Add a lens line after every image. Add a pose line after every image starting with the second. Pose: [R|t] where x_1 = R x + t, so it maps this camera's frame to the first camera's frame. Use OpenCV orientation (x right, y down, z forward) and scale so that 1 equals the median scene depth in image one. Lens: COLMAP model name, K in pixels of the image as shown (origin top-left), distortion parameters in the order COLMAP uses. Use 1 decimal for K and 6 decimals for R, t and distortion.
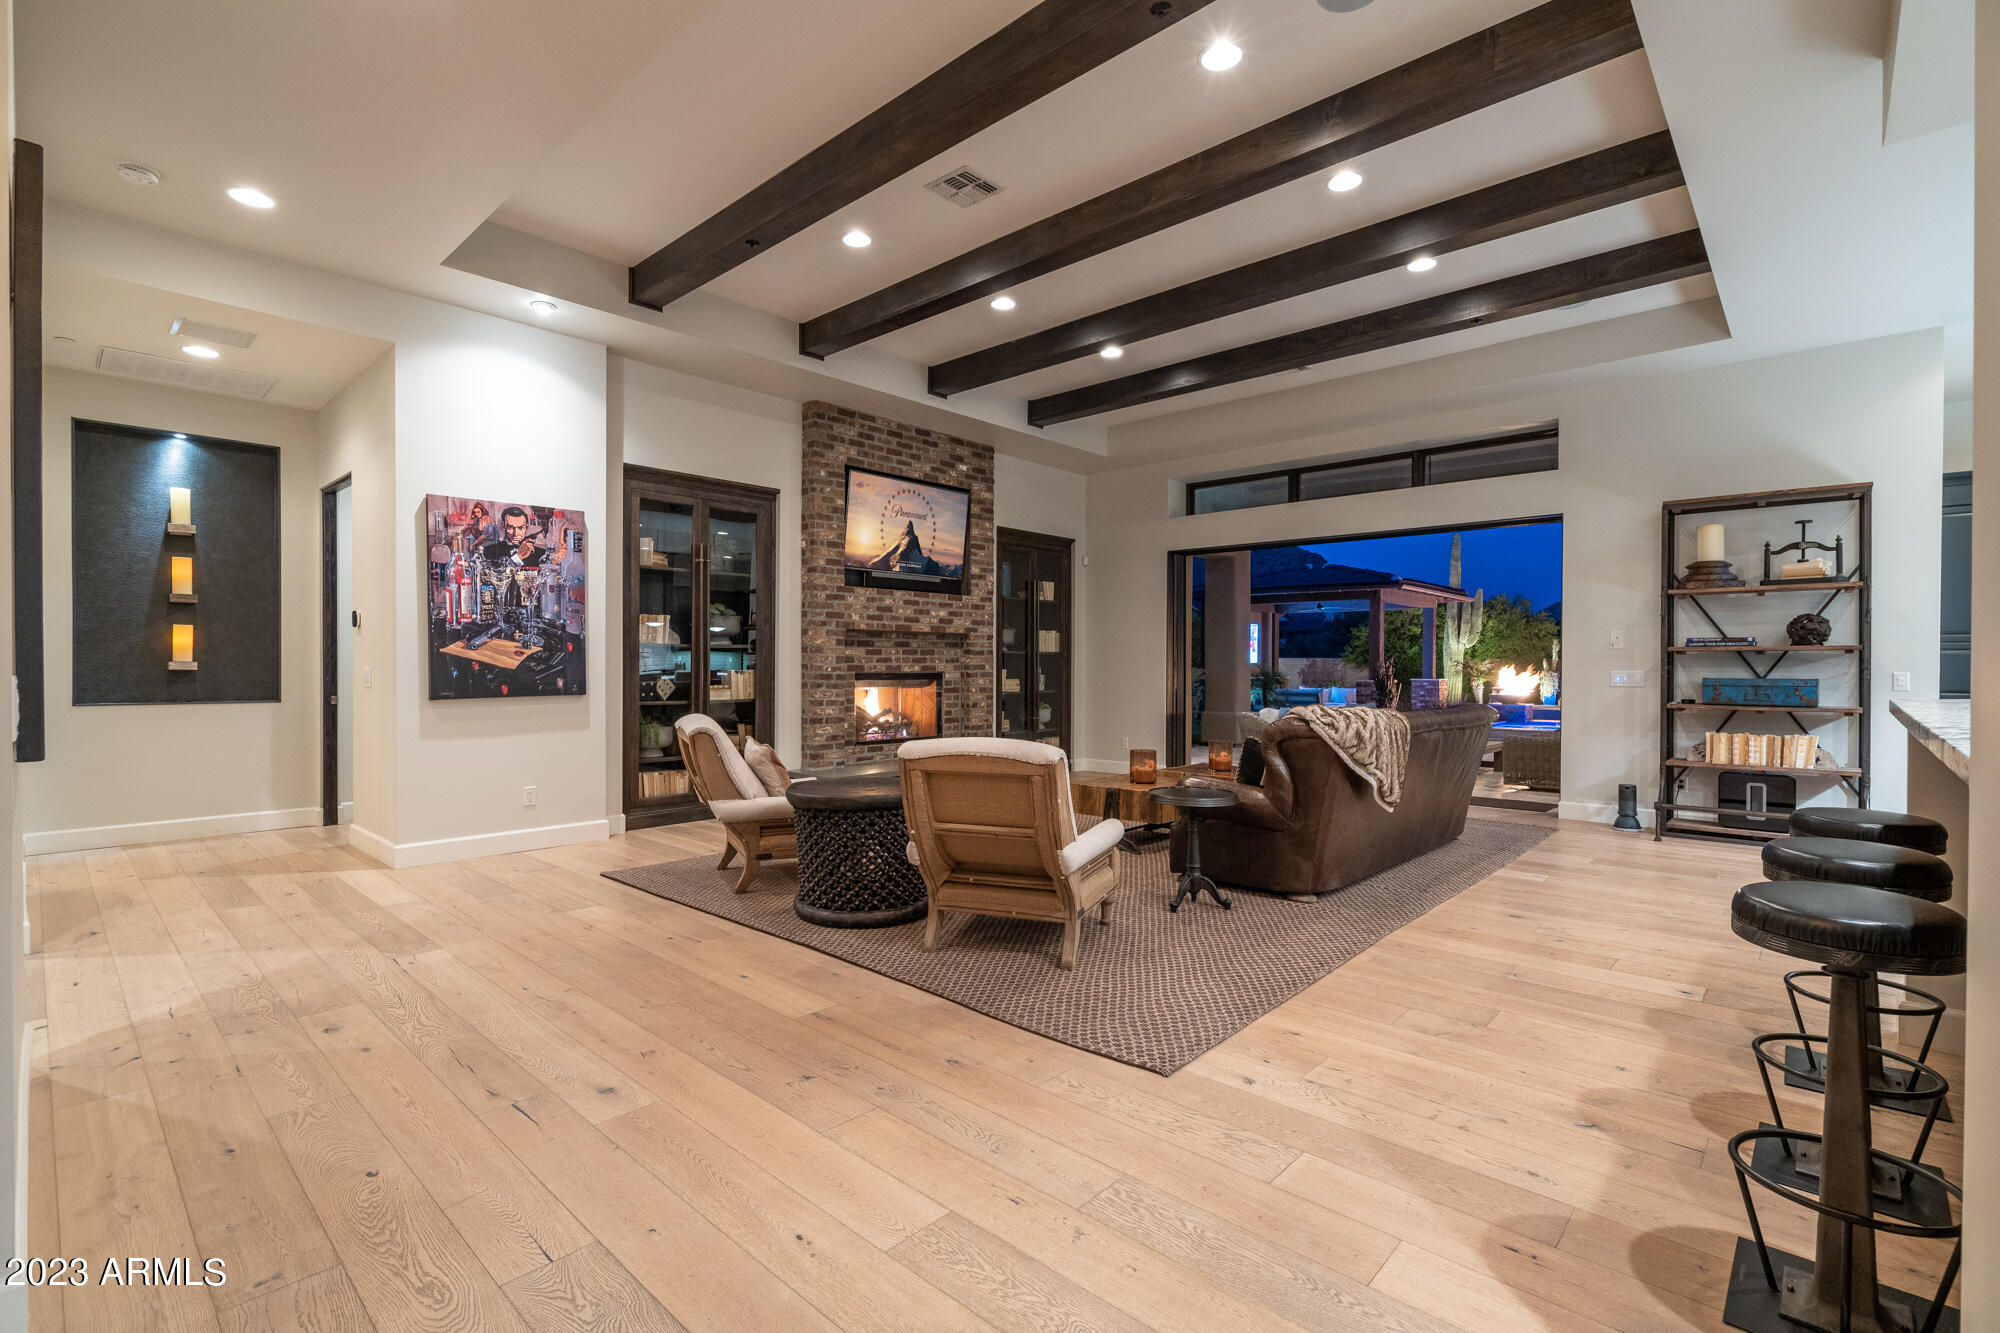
lens RADIAL K [[913.5, 0, 1000.0], [0, 913.5, 666.5], [0, 0, 1]] dist [-0.003426, -0.000192]
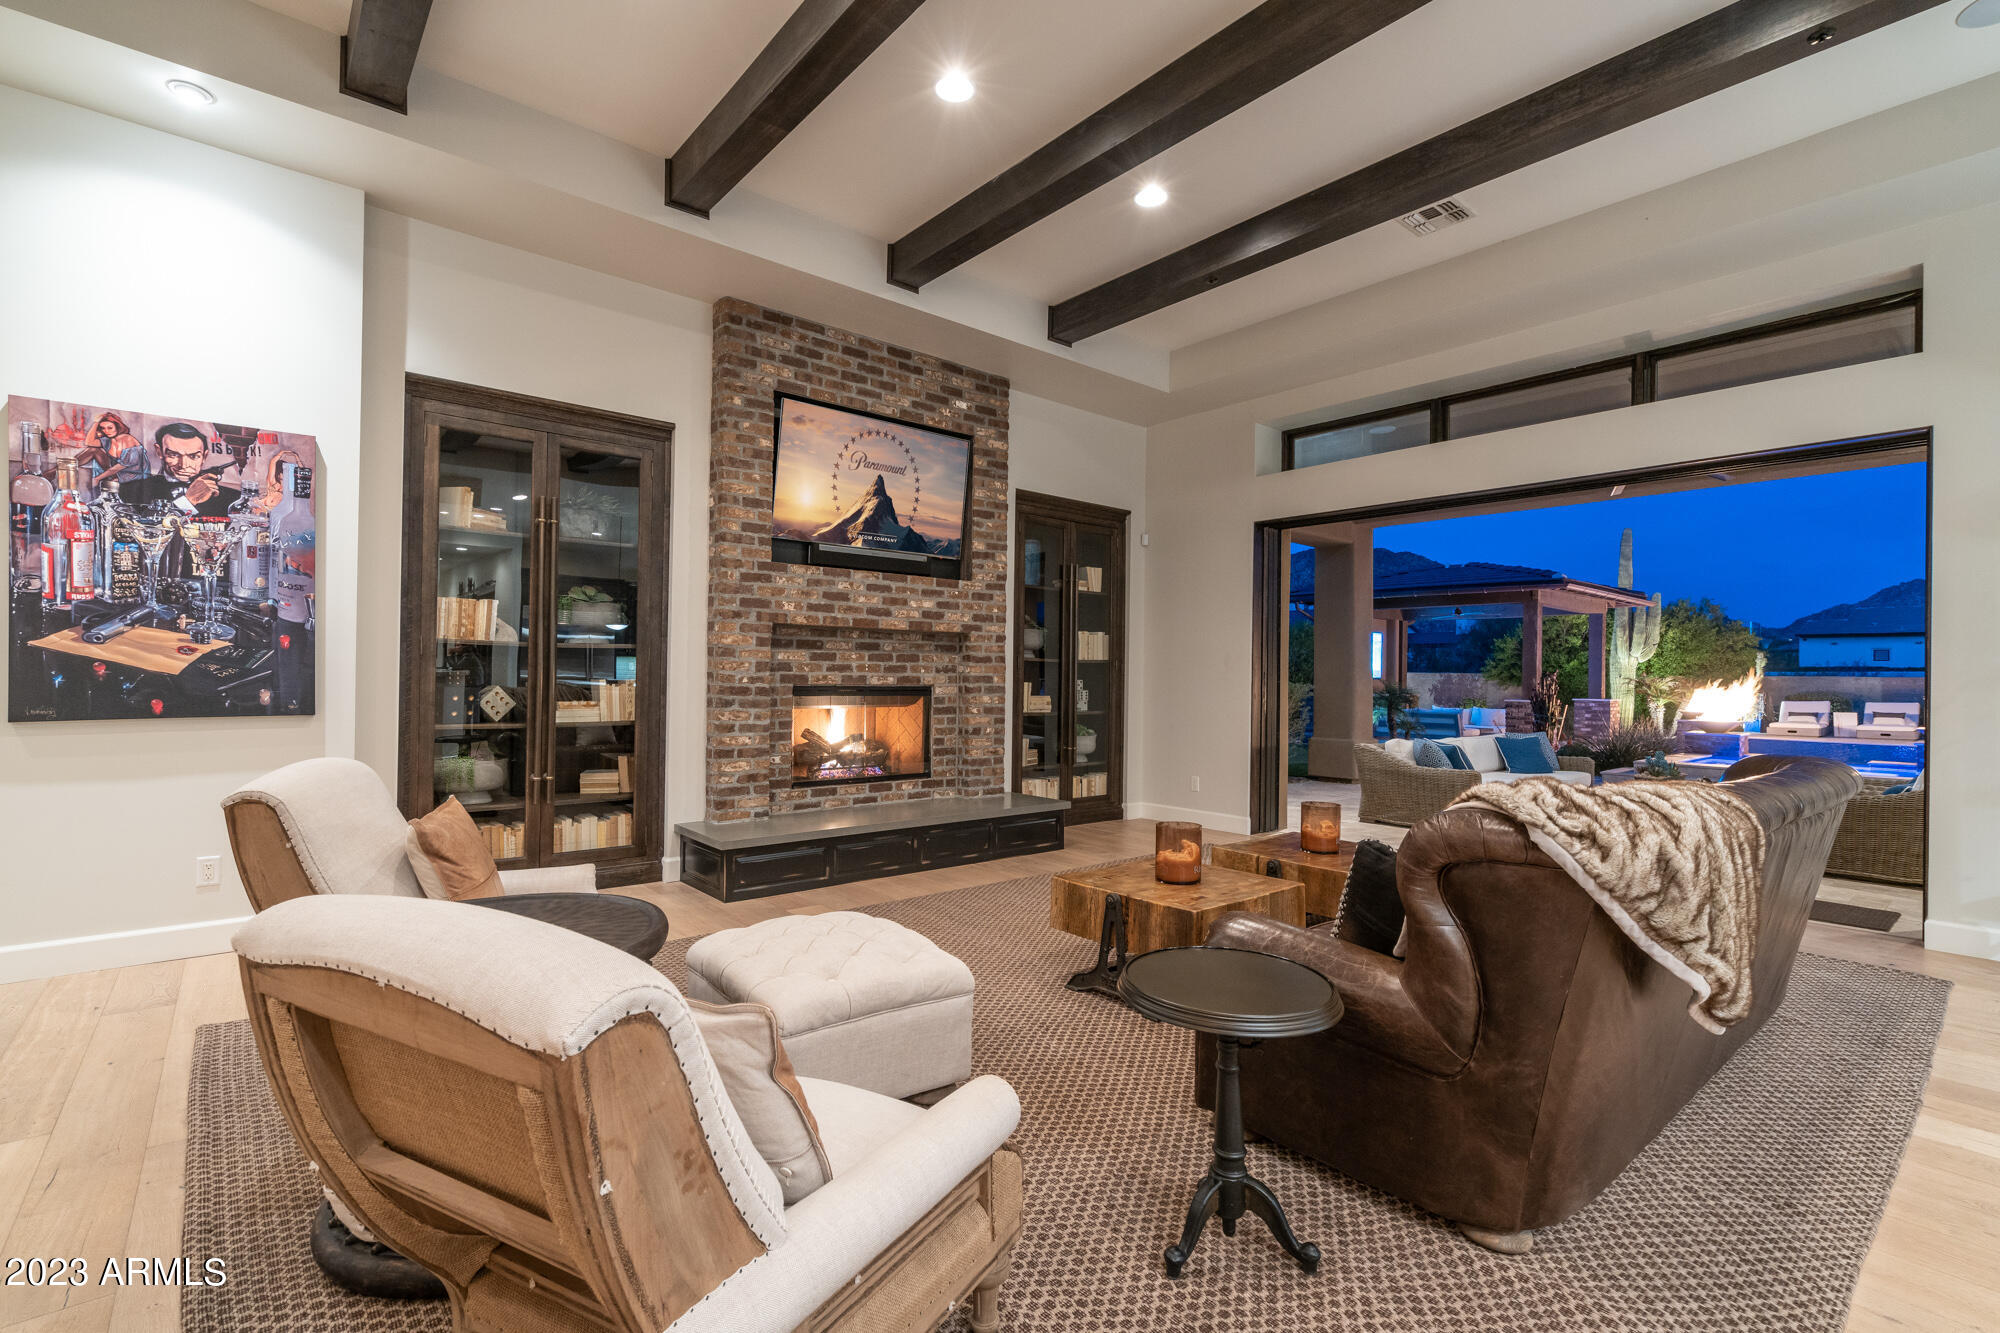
lens RADIAL K [[903.9, 0, 994.4], [0, 903.9, 668.8], [0, 0, 1]] dist [-0.002020, 0.000872]
pose [[0.991657, 0.008776, -0.128608, 0.088876], [-0.010146, 0.999898, -0.010005, -0.000553], [0.128507, 0.011227, 0.991645, 0.323105]]
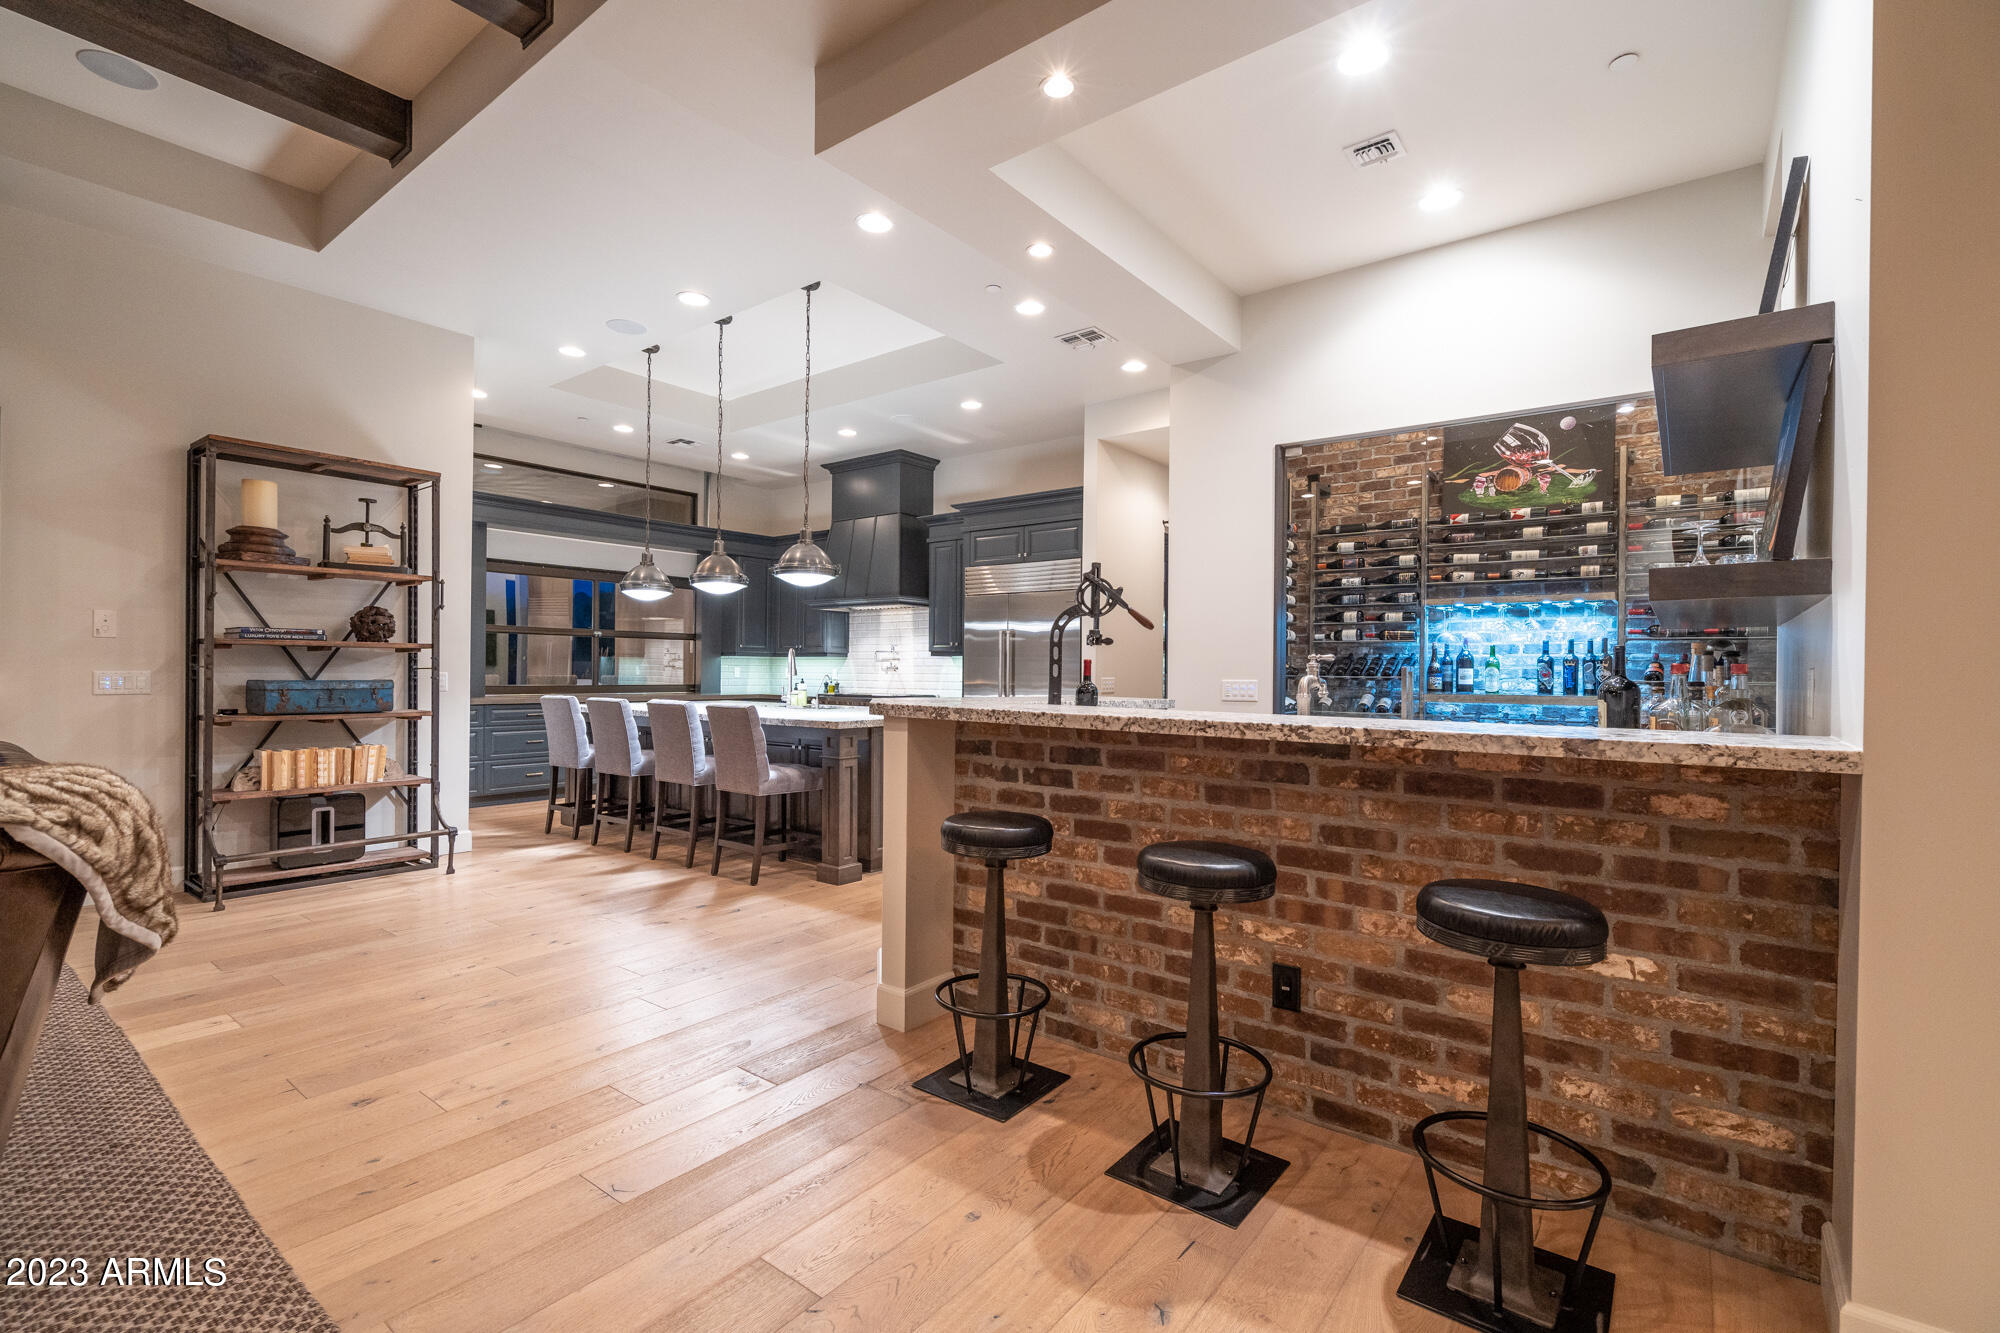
lens RADIAL K [[887.6, 0, 1000.0], [0, 887.6, 666.5], [0, 0, 1]] dist [-0.001222, 0.000107]
pose [[-0.078885, 0.002259, 0.996881, -0.013215], [-0.007097, 0.999971, -0.002827, -0.000889], [-0.996858, -0.007298, -0.078866, 0.361511]]
